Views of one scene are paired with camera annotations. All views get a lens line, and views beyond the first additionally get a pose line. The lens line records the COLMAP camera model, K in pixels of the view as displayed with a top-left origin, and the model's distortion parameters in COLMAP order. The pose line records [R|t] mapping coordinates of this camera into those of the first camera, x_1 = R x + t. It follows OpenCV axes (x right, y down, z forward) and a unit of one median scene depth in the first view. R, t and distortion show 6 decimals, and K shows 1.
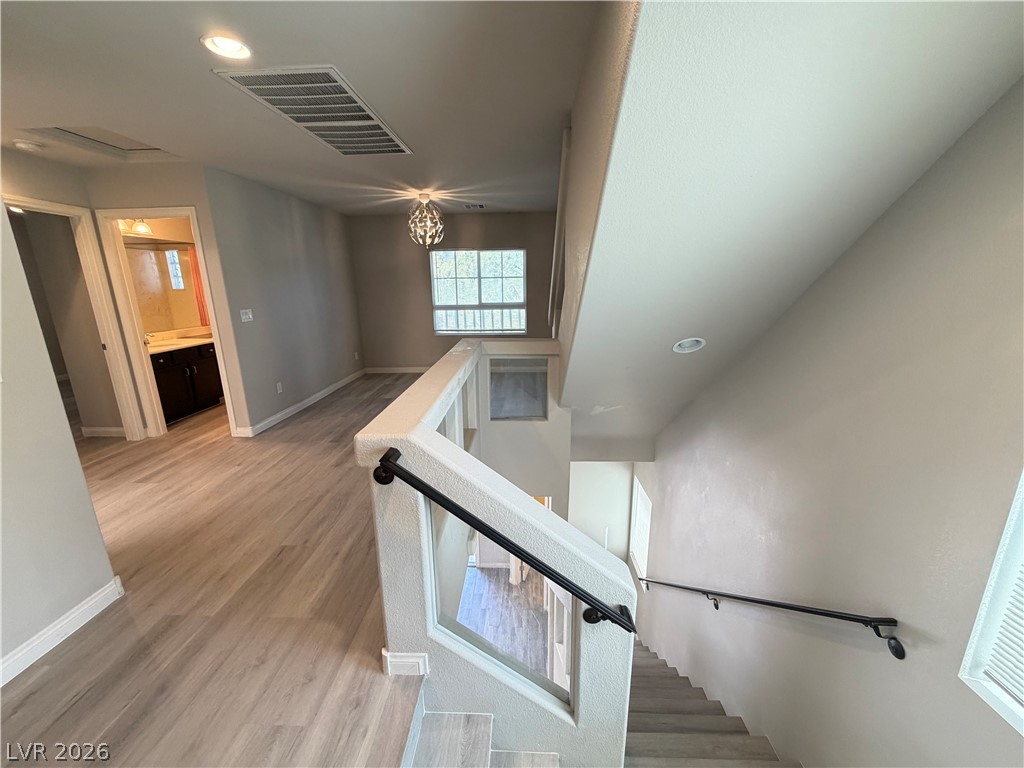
lens RADIAL K [[409.1, 0, 511.7], [0, 409.1, 386.2], [0, 0, 1]] dist [0.011426, 0.000060]
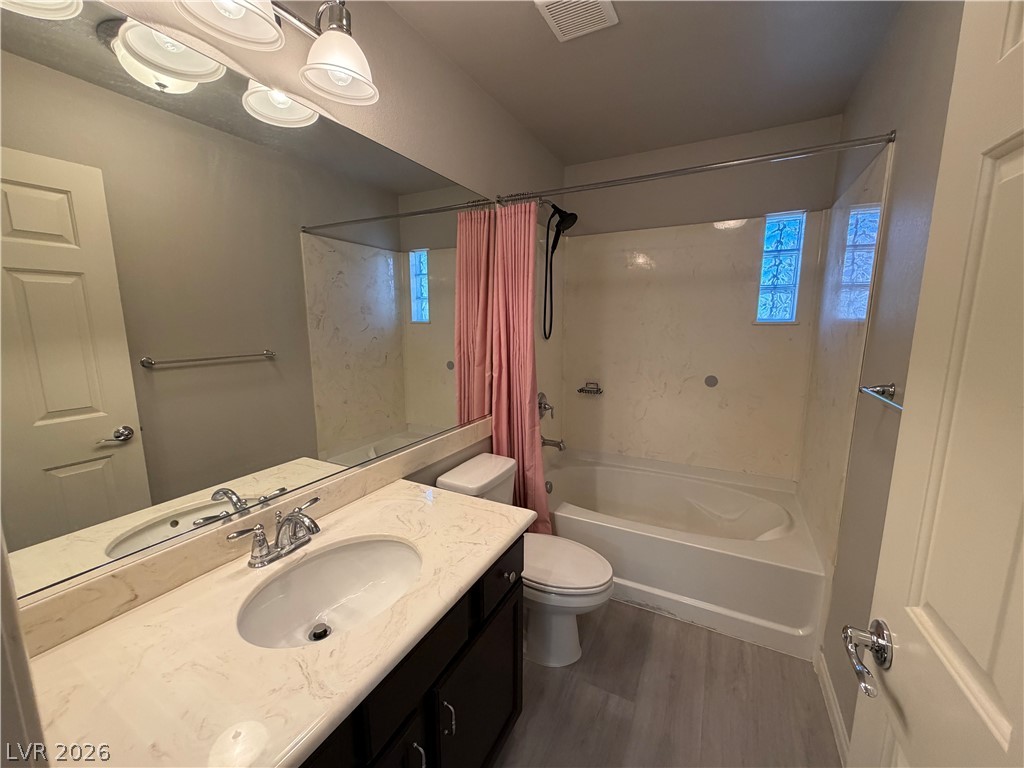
lens RADIAL K [[409.1, 0, 515.9], [0, 409.1, 385.1], [0, 0, 1]] dist [0.011426, 0.000060]
pose [[0.910028, 0.077138, -0.407306, -0.476608], [-0.112632, 0.991583, -0.063857, -0.135018], [0.398951, 0.103987, 0.911057, 0.579528]]
